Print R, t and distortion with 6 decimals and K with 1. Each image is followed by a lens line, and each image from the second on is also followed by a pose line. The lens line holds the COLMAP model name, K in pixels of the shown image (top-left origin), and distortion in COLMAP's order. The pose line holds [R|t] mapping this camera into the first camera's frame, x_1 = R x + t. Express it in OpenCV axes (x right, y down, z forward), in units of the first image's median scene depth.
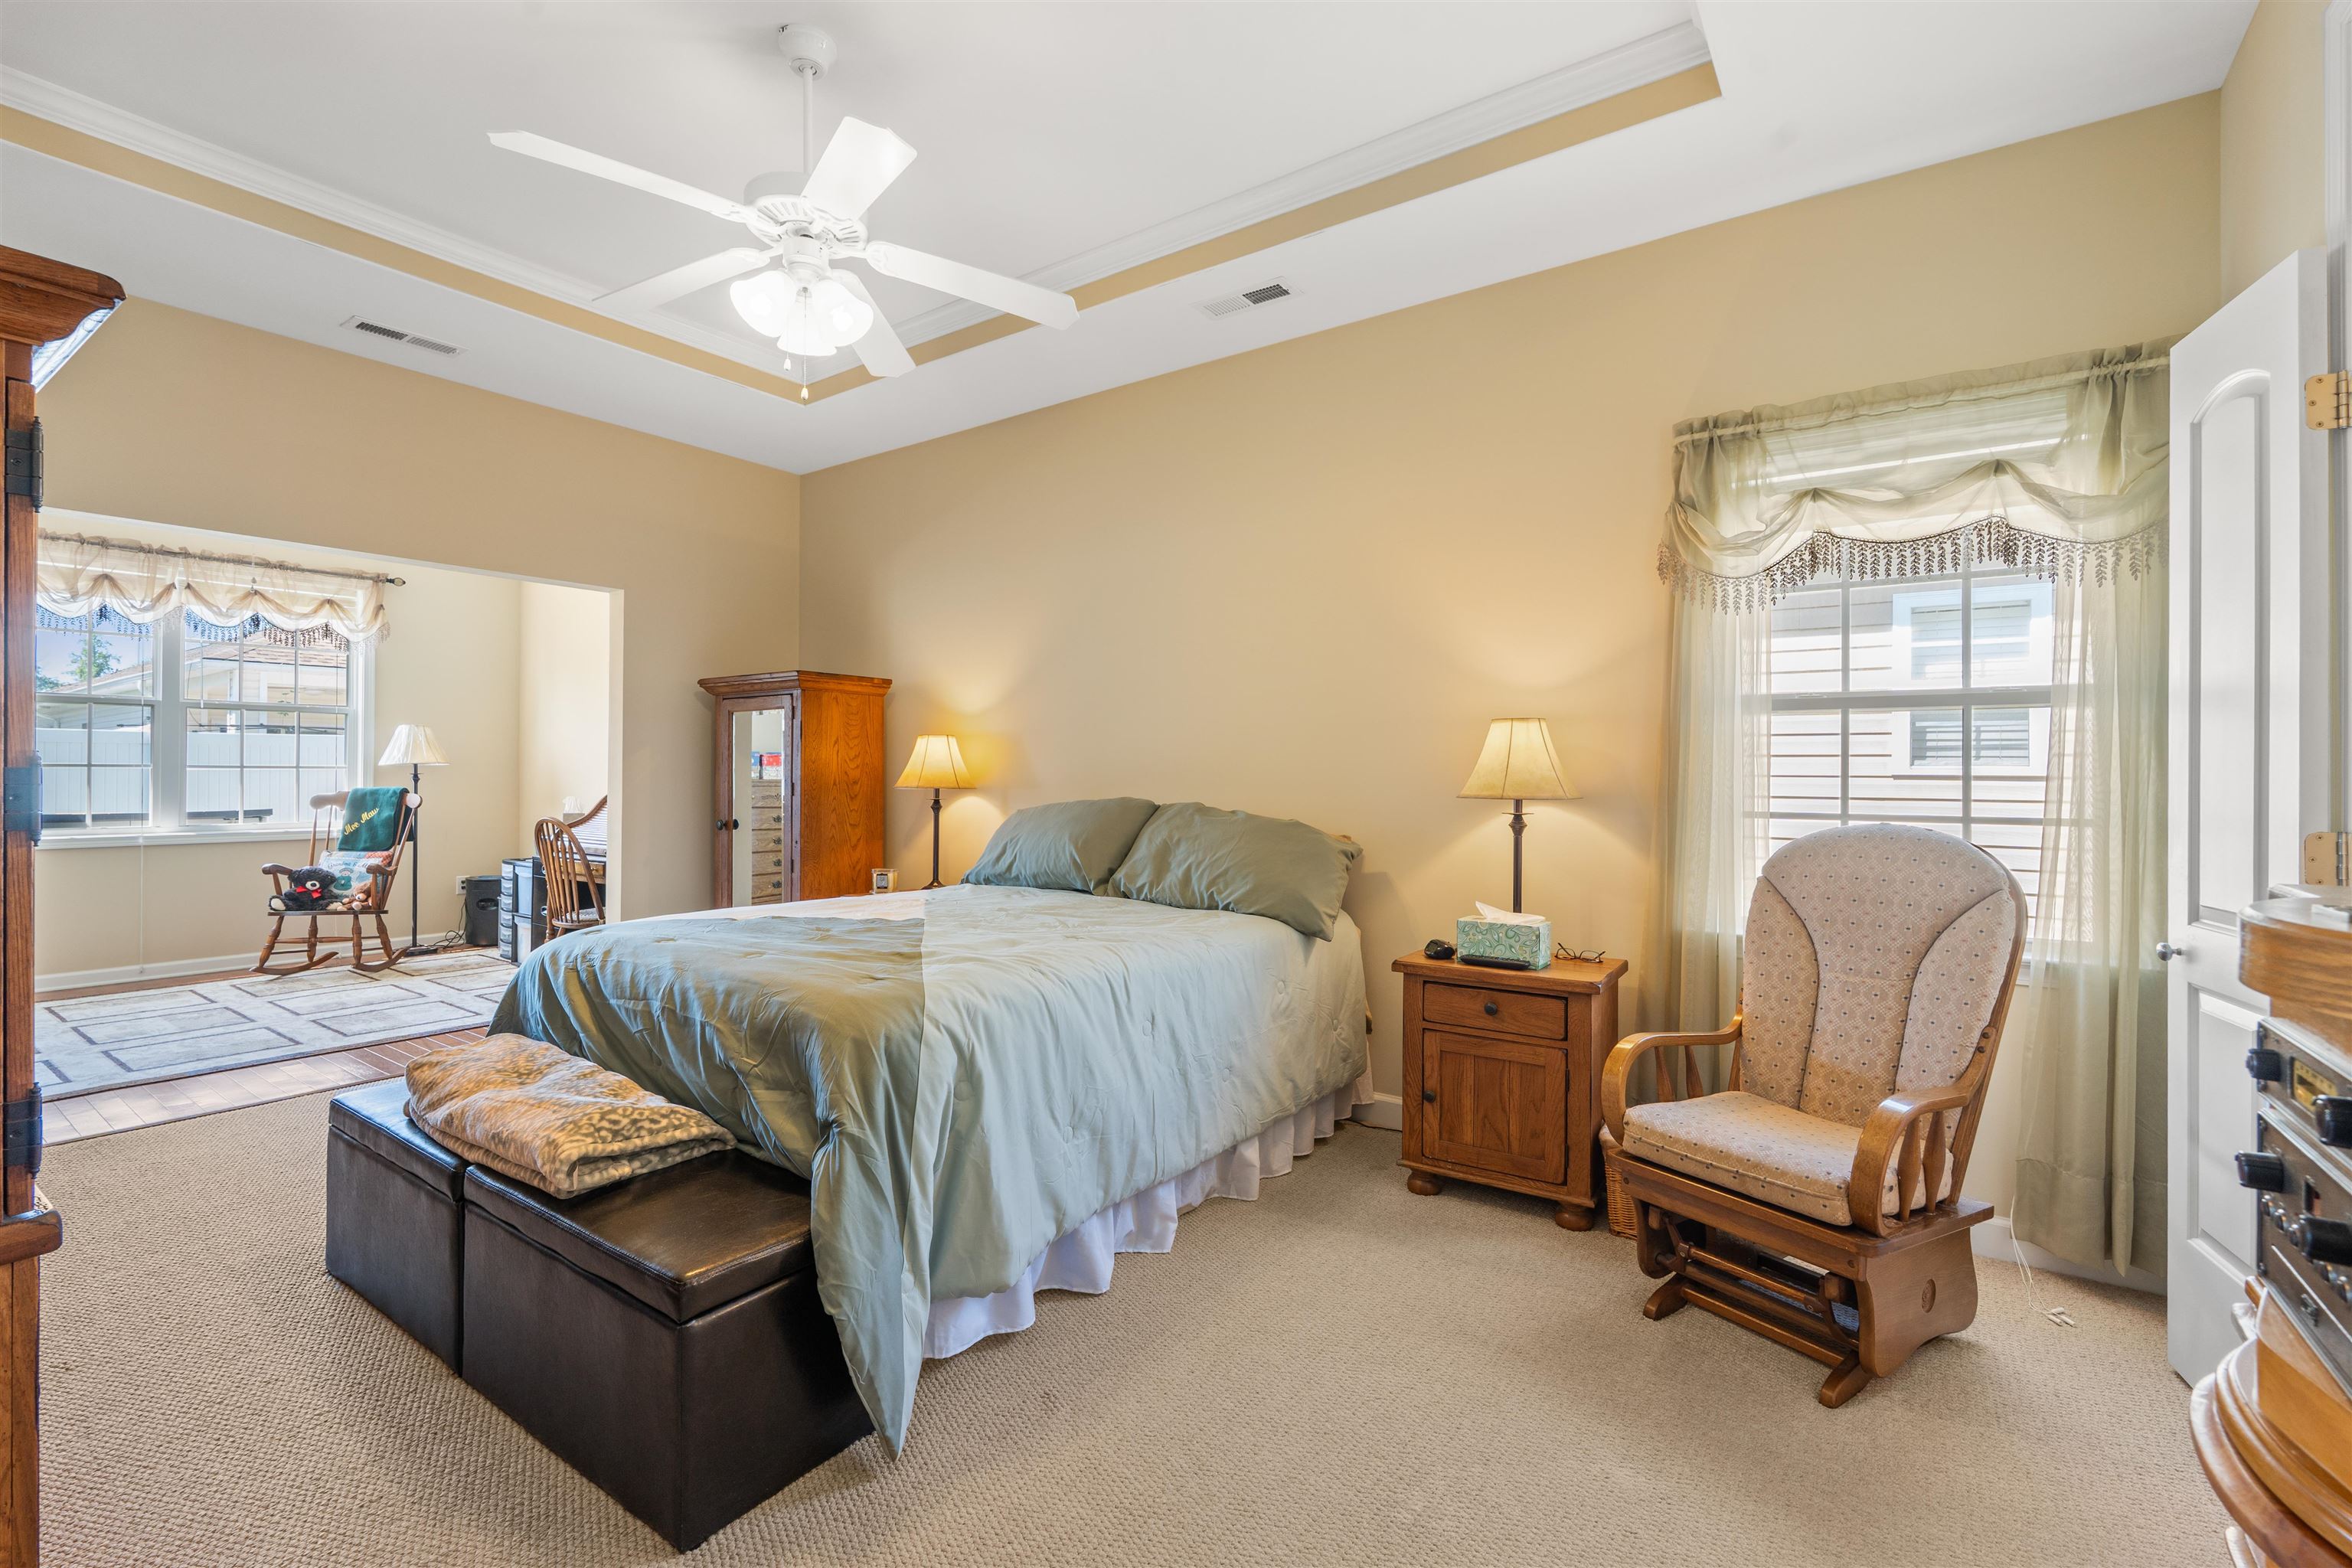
lens RADIAL K [[1024.6, 0, 1175.0], [0, 1024.6, 781.5], [0, 0, 1]] dist [0.000918, 0.000036]
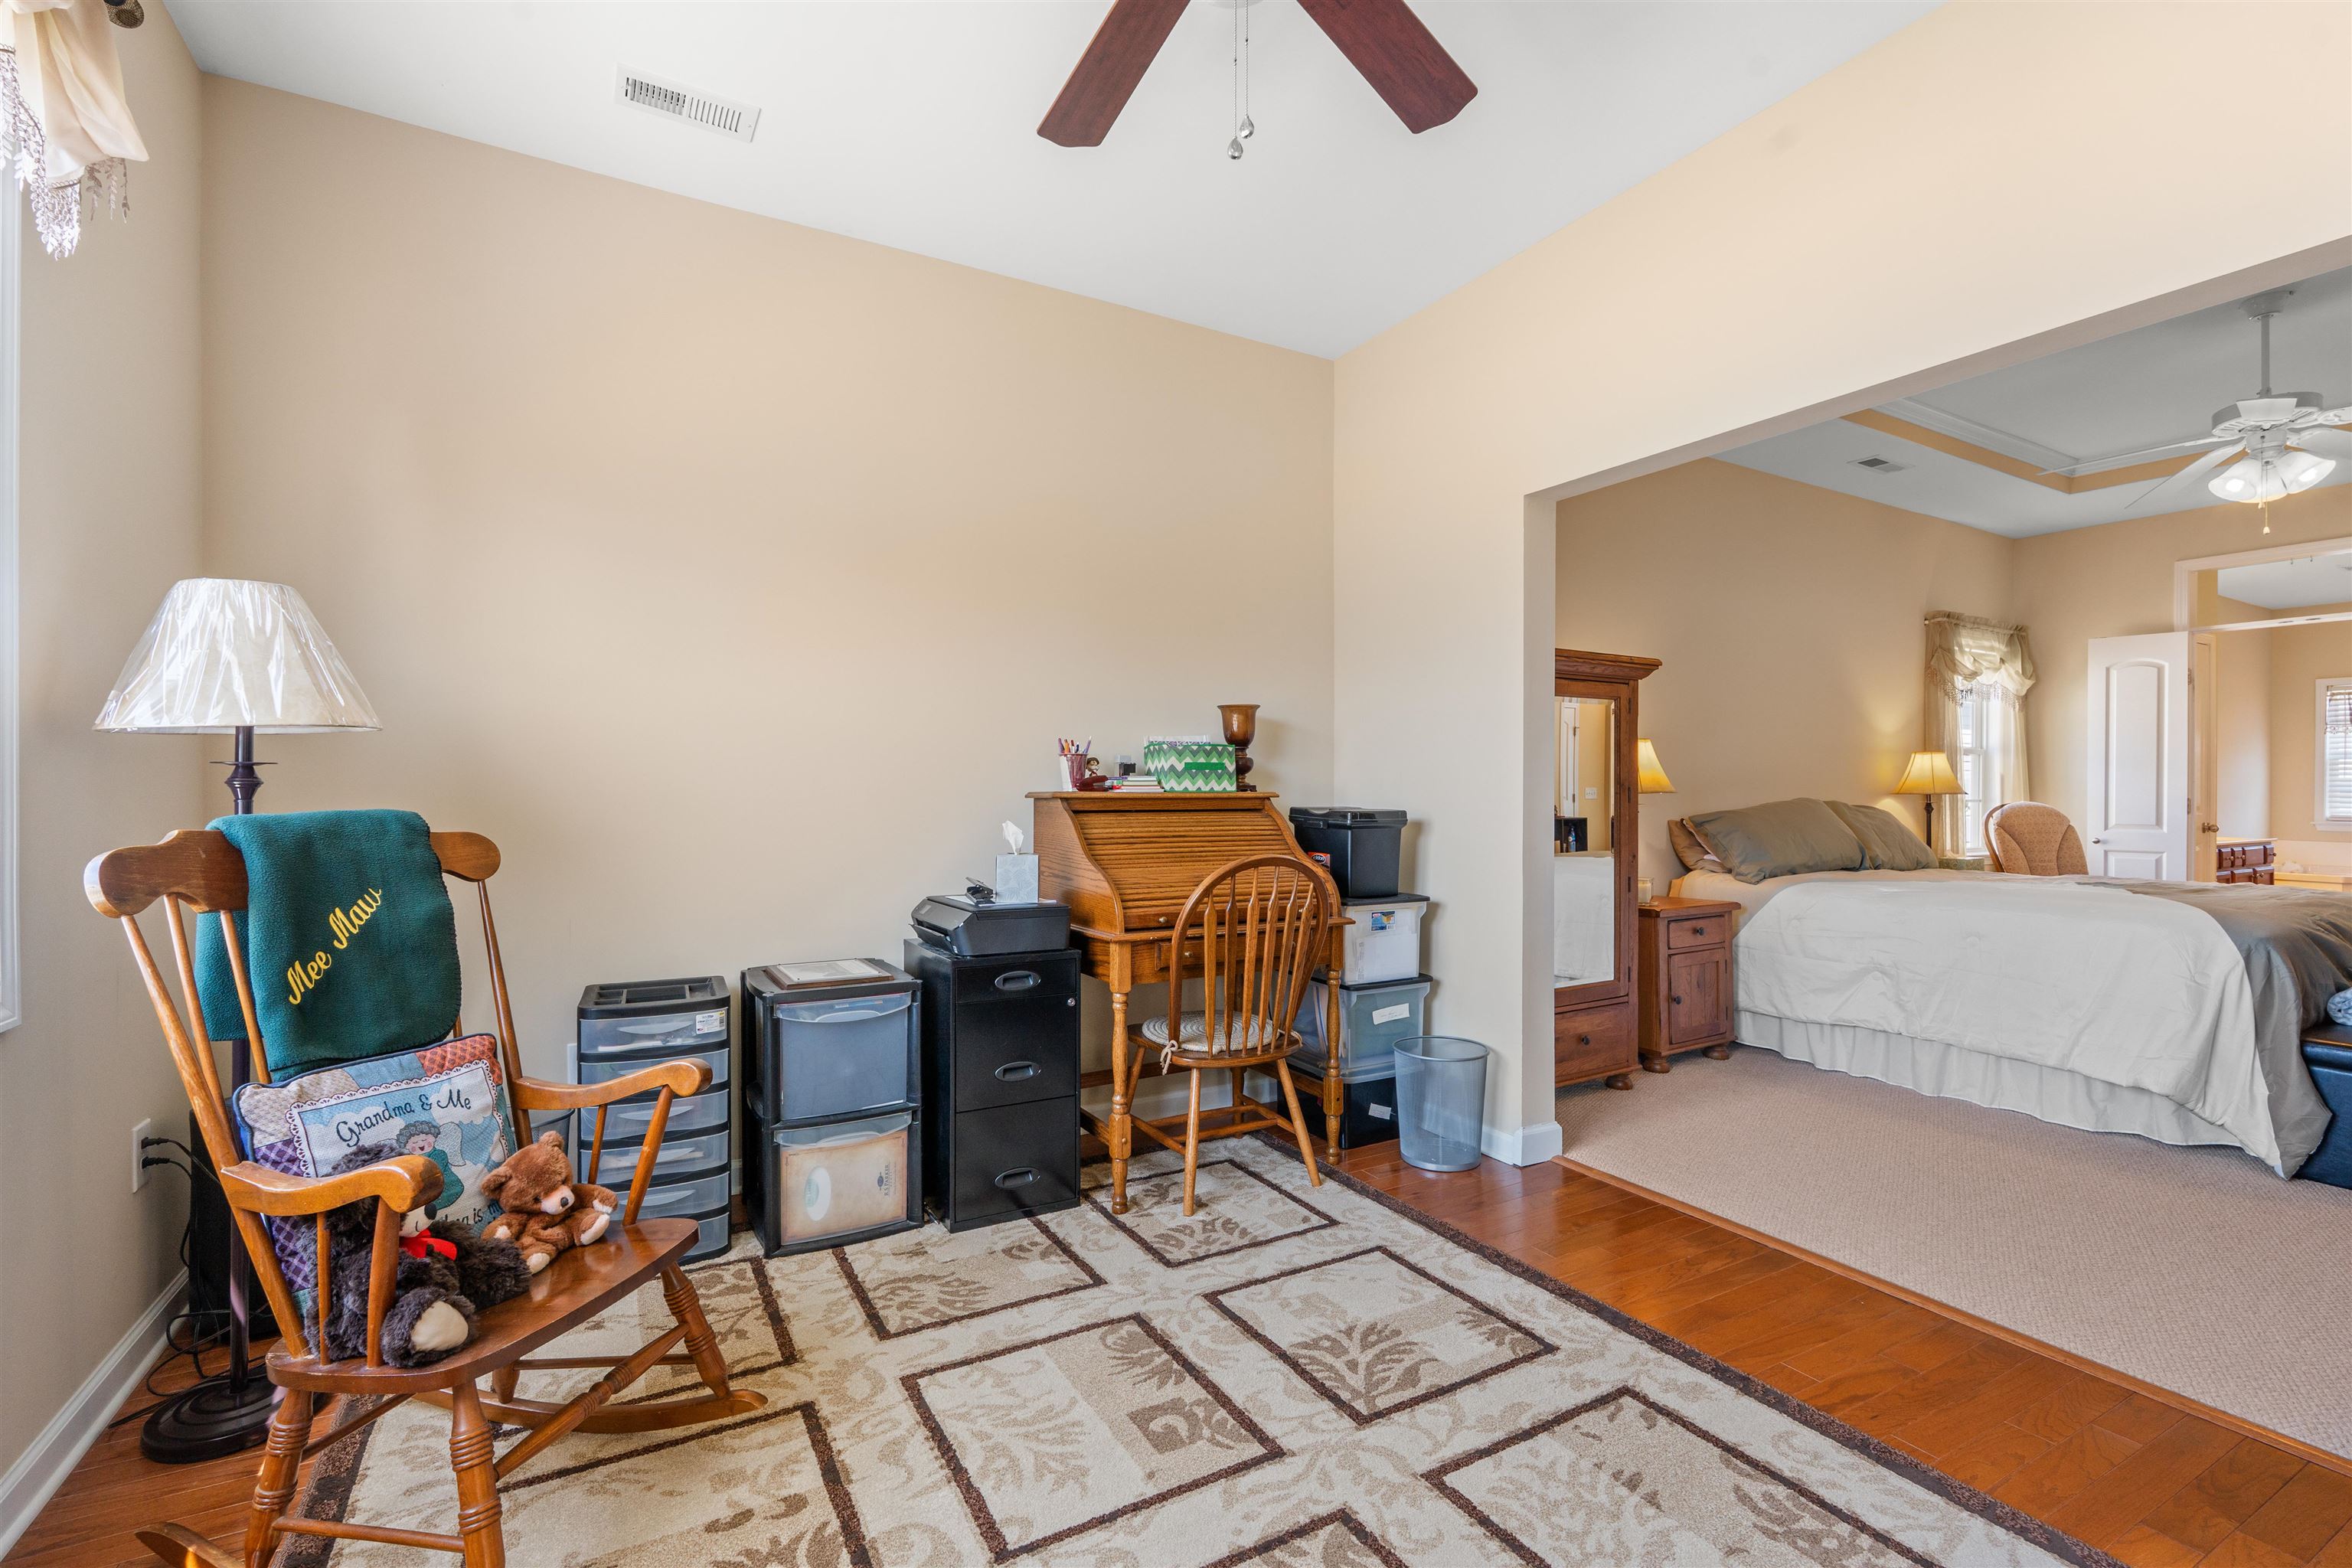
lens RADIAL K [[1024.6, 0, 1172.6], [0, 1024.6, 790.2], [0, 0, 1]] dist [0.000918, 0.000036]
pose [[0.435083, -0.010781, 0.900326, -0.939594], [-0.001560, 0.999918, 0.012727, -0.004857], [-0.900389, -0.006942, 0.435030, 0.687601]]
